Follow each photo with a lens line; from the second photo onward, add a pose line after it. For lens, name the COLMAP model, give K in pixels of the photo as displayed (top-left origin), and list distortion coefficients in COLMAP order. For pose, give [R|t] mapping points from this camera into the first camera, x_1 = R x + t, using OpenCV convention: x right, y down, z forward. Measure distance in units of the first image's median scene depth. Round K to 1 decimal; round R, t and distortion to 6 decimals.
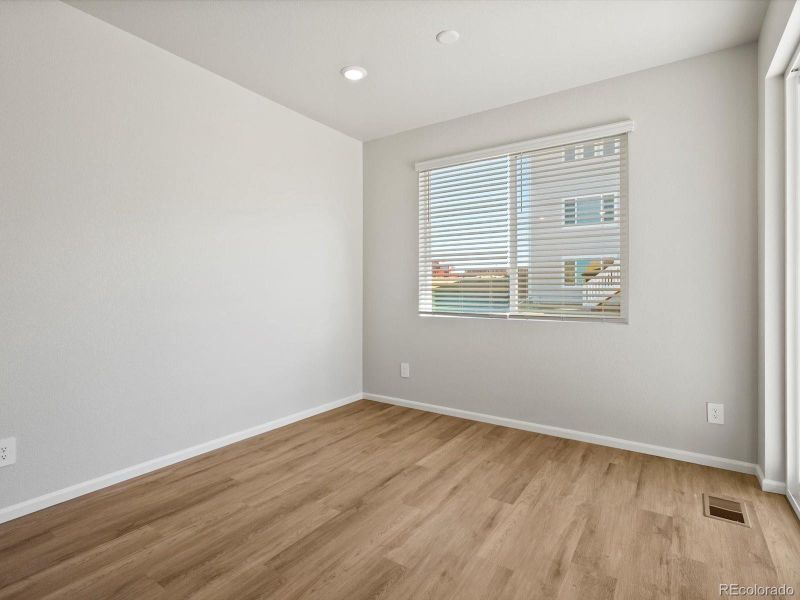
lens RADIAL K [[409.6, 0, 384.8], [0, 409.6, 289.6], [0, 0, 1]] dist [-0.008598, 0.005376]
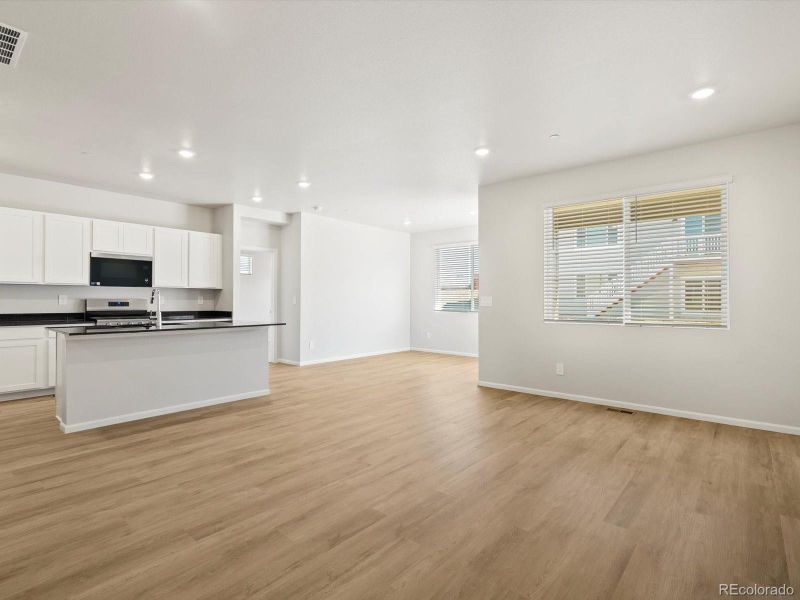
lens RADIAL K [[409.6, 0, 395.9], [0, 409.6, 283.9], [0, 0, 1]] dist [-0.008598, 0.005376]
pose [[0.996276, -0.000802, -0.086218, 0.064580], [-0.002299, 0.999354, -0.035864, -0.010030], [0.086191, 0.035928, 0.995631, -1.284263]]
